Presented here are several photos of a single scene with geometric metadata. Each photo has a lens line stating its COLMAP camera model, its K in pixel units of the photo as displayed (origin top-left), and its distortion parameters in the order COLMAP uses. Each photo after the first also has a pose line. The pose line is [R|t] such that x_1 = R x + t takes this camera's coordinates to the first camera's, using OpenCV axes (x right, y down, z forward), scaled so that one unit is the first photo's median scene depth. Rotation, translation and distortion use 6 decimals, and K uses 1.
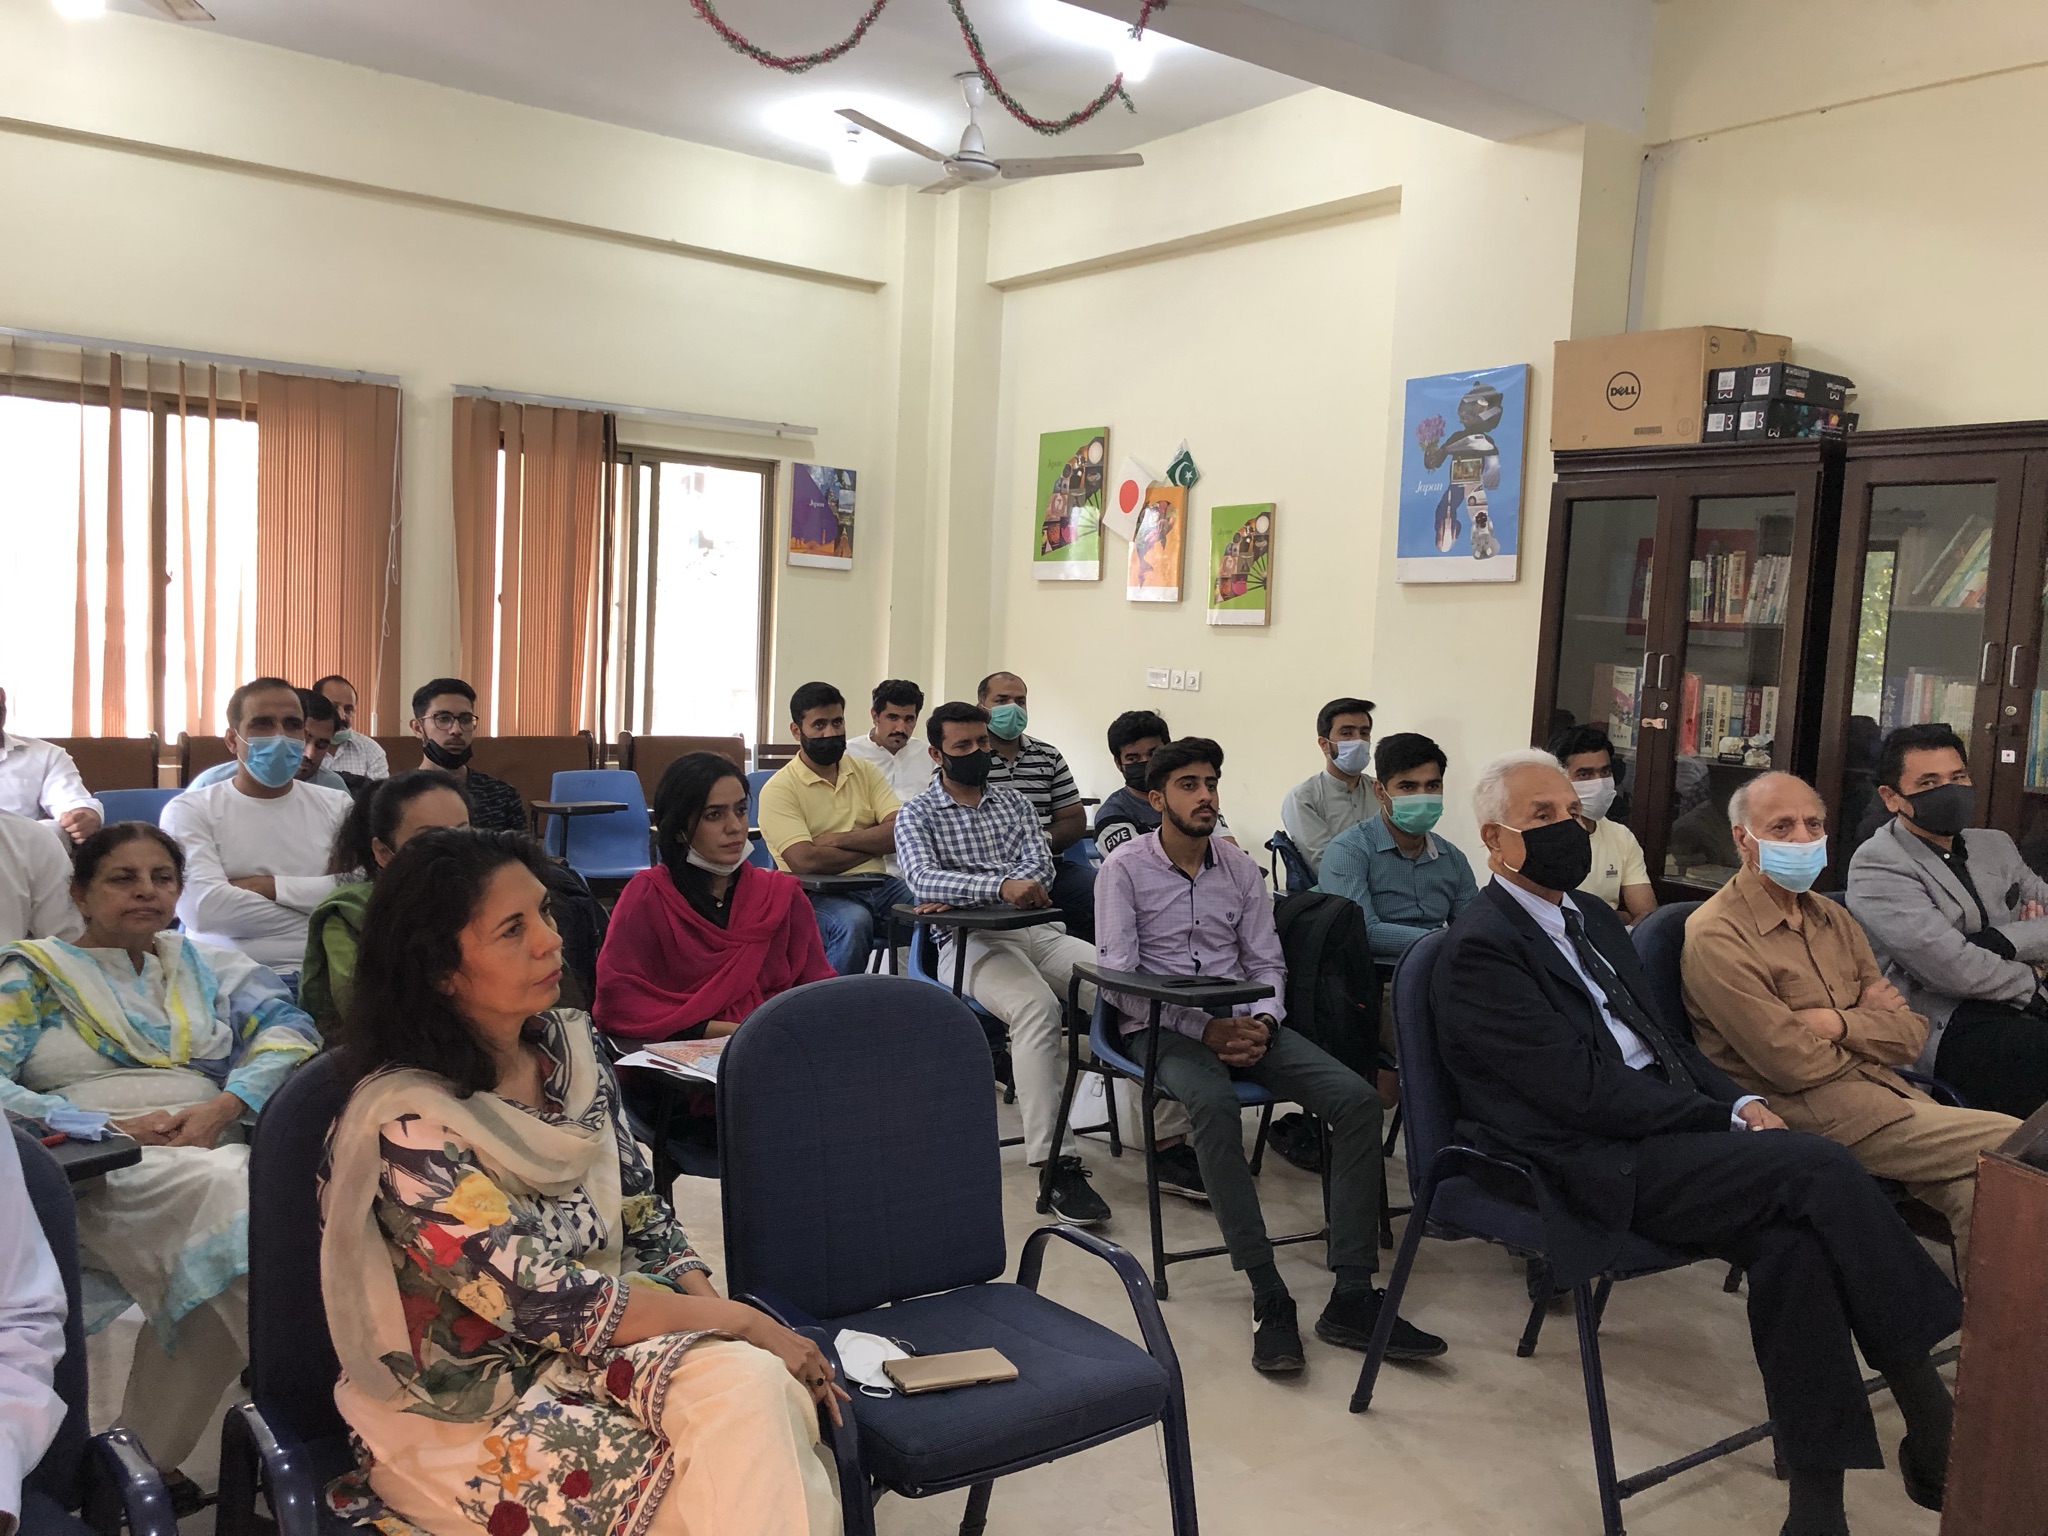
lens RADIAL K [[1693.9, 0, 1019.5], [0, 1693.9, 769.7], [0, 0, 1]] dist [0.014485, 0.003782]
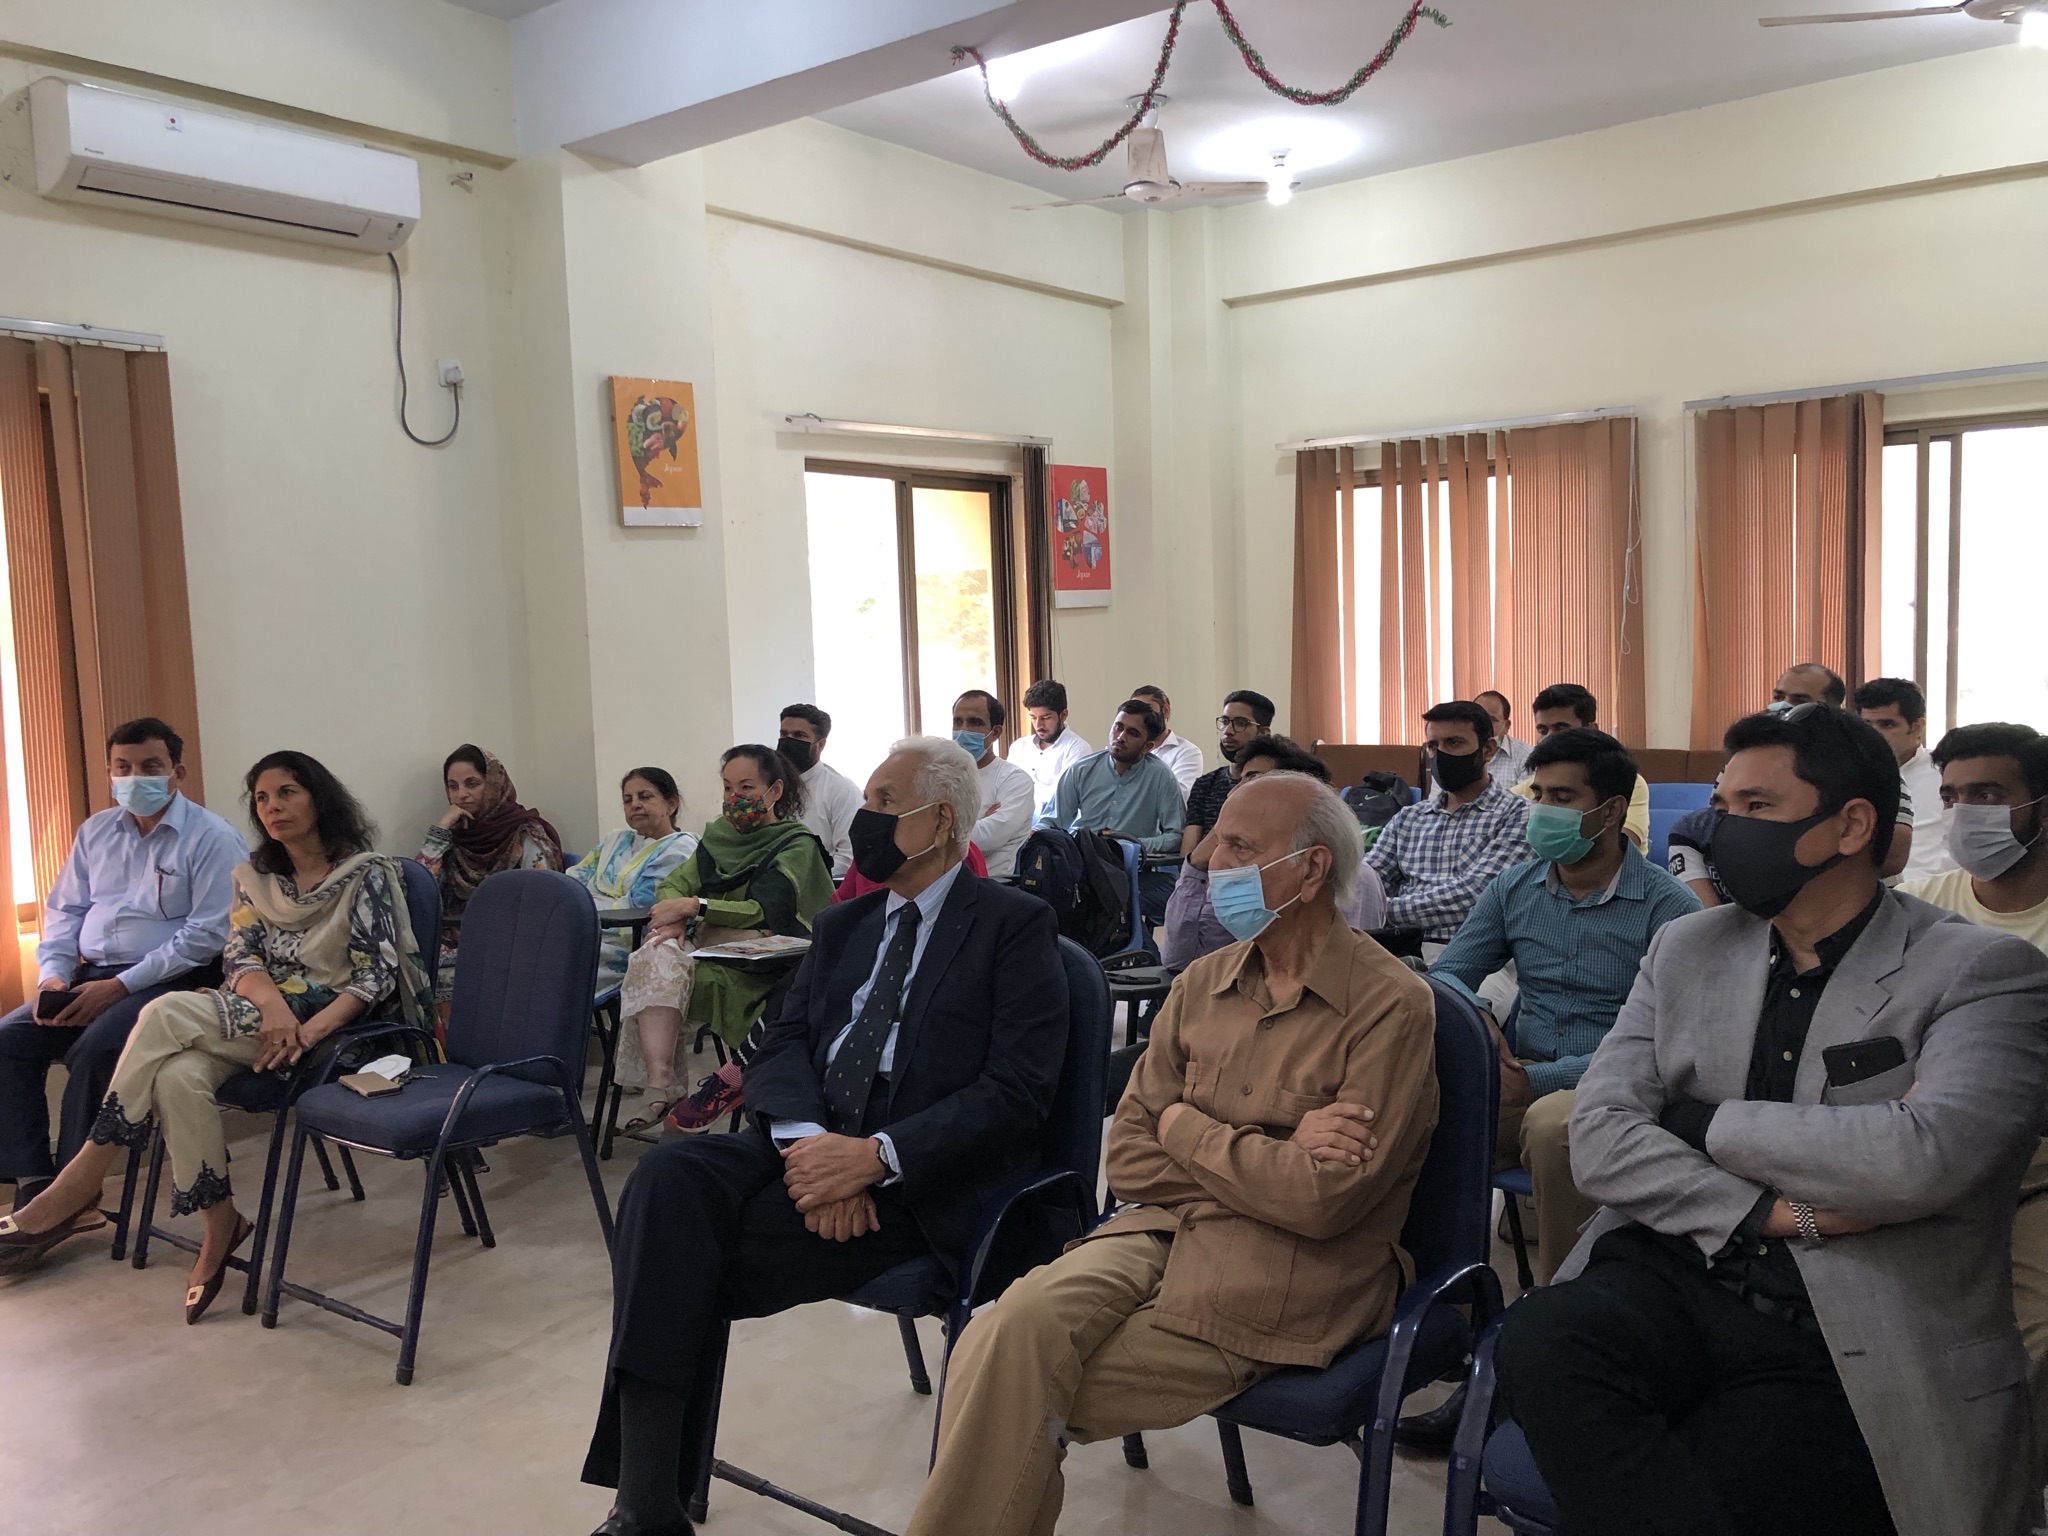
lens RADIAL K [[1693.9, 0, 1020.9], [0, 1693.9, 769.9], [0, 0, 1]] dist [0.014485, 0.003782]
pose [[0.261323, 0.019817, -0.965048, 0.694944], [-0.042308, 0.999064, 0.009059, -0.000335], [0.964324, 0.038462, 0.261917, 0.459135]]
